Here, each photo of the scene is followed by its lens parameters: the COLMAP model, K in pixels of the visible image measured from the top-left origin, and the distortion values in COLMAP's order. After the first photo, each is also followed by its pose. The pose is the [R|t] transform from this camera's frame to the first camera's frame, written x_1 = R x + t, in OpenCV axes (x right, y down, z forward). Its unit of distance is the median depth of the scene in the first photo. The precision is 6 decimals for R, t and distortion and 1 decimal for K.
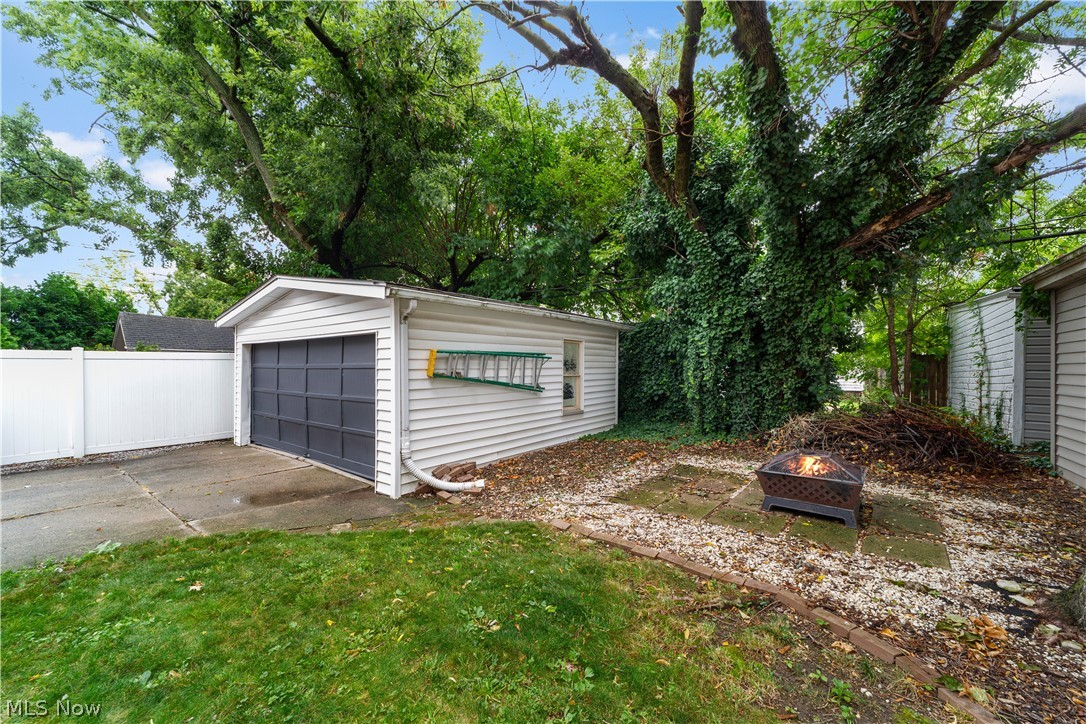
lens RADIAL K [[417.8, 0, 540.0], [0, 417.8, 366.4], [0, 0, 1]] dist [-0.003643, 0.000109]
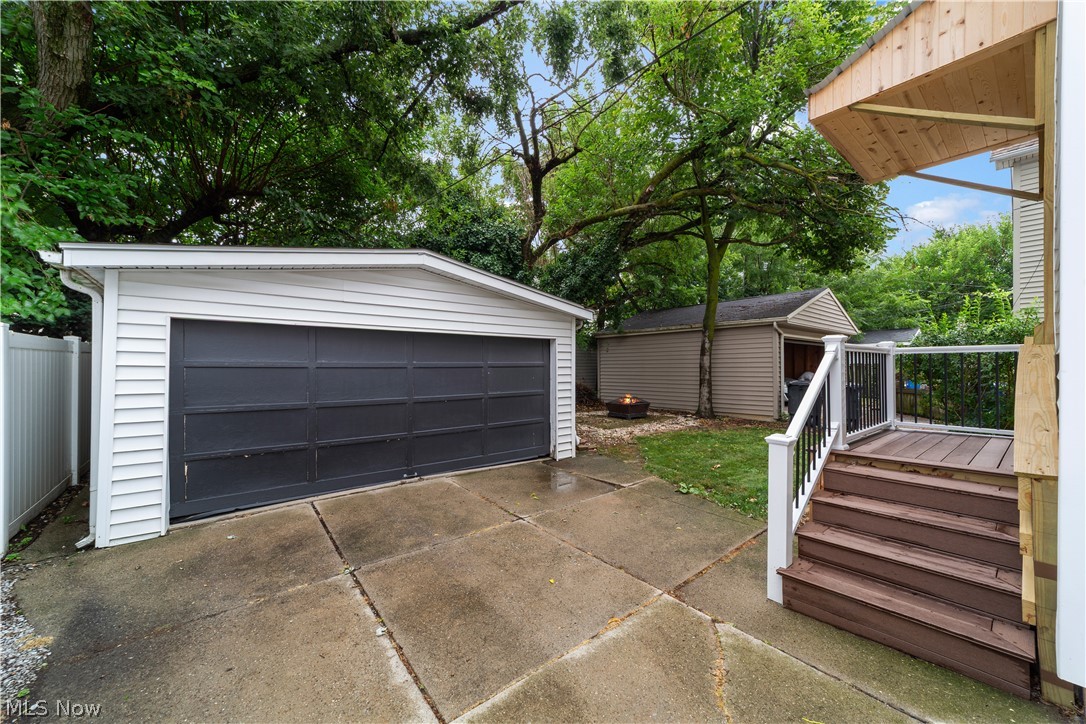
lens RADIAL K [[417.8, 0, 541.1], [0, 417.8, 362.8], [0, 0, 1]] dist [-0.003643, 0.000109]
pose [[0.220238, 0.003294, 0.975441, -1.485365], [0.002325, 0.999990, -0.003902, -0.002070], [-0.975443, 0.003127, 0.220228, 0.665639]]
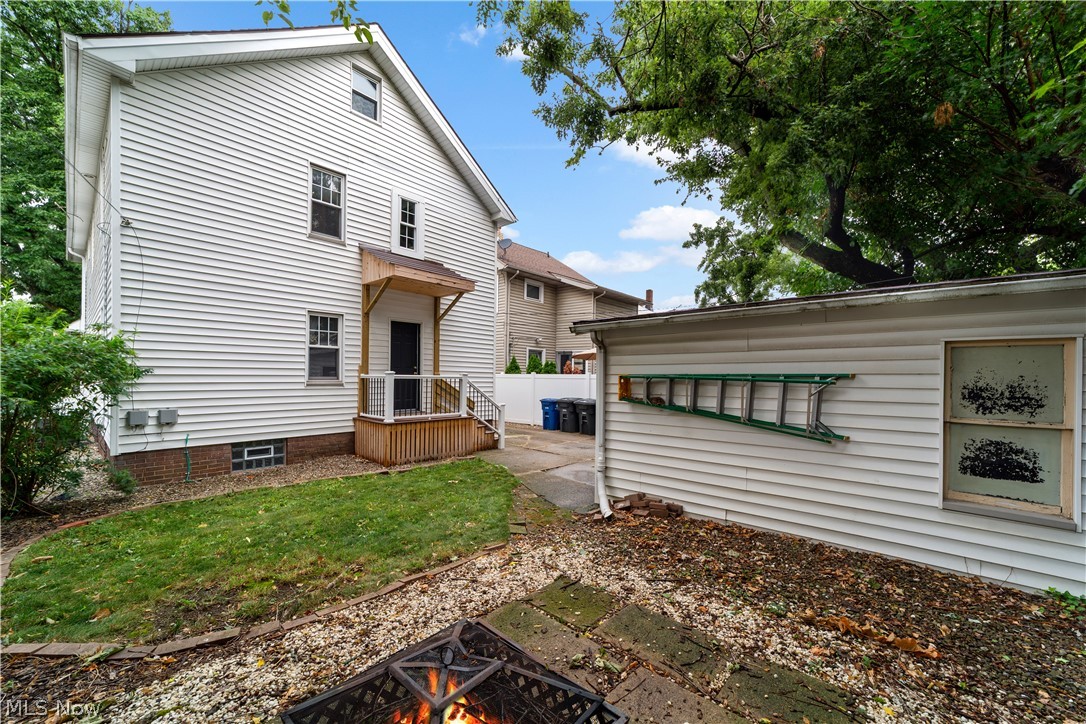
lens RADIAL K [[417.8, 0, 543.7], [0, 417.8, 370.0], [0, 0, 1]] dist [-0.003643, 0.000109]
pose [[-0.062822, -0.015834, -0.997899, 0.779595], [-0.008616, 0.999845, -0.015322, -0.033839], [0.997988, 0.007635, -0.062949, 0.850833]]
